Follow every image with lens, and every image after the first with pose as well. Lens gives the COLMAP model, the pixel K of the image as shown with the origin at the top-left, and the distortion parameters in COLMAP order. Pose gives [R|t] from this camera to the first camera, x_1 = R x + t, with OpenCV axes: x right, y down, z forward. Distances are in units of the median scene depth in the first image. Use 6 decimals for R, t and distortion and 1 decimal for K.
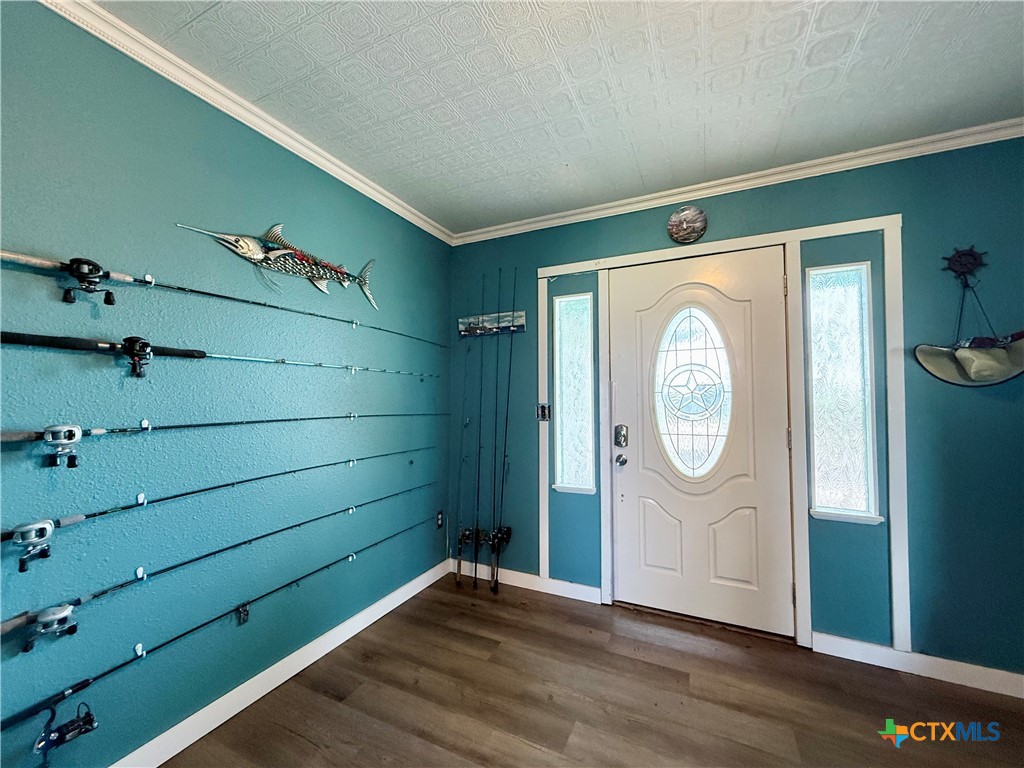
lens RADIAL K [[404.2, 0, 509.0], [0, 404.2, 387.4], [0, 0, 1]] dist [-0.001111, -0.000138]
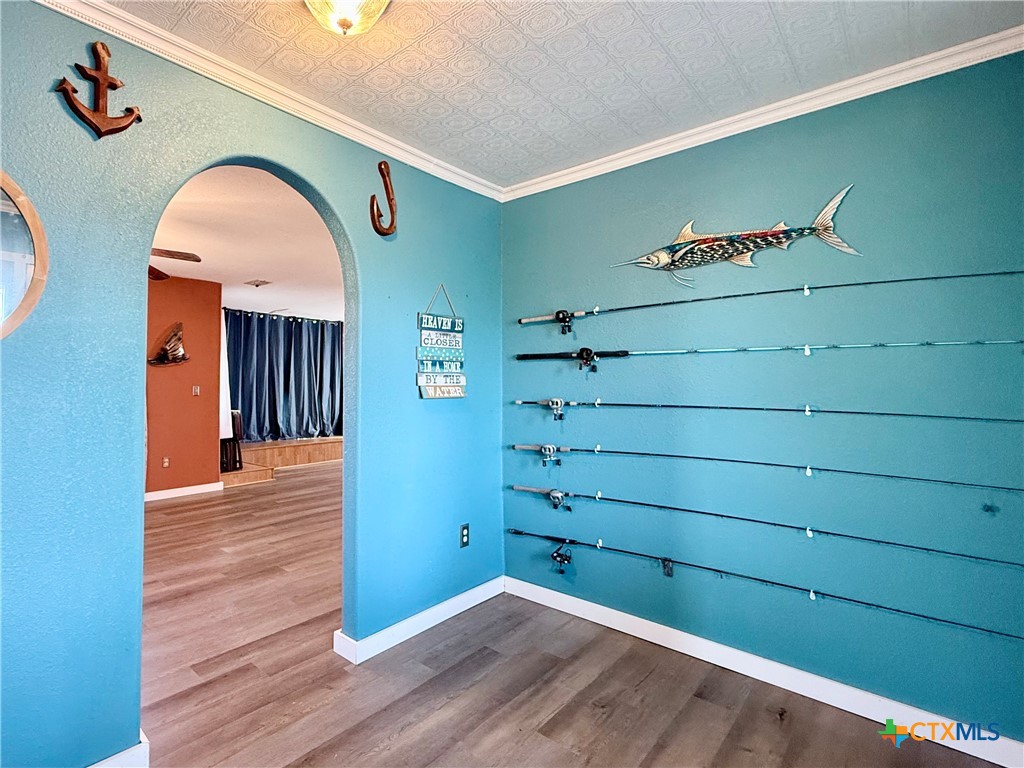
lens RADIAL K [[502.0, 0, 408.8], [0, 502.0, 372.2], [0, 0, 1]] dist [0.000843, 0.000672]
pose [[-0.321393, -0.017244, -0.946789, 1.119410], [0.021024, 0.999458, -0.025340, 0.010355], [0.946712, -0.028049, -0.320857, 0.870748]]
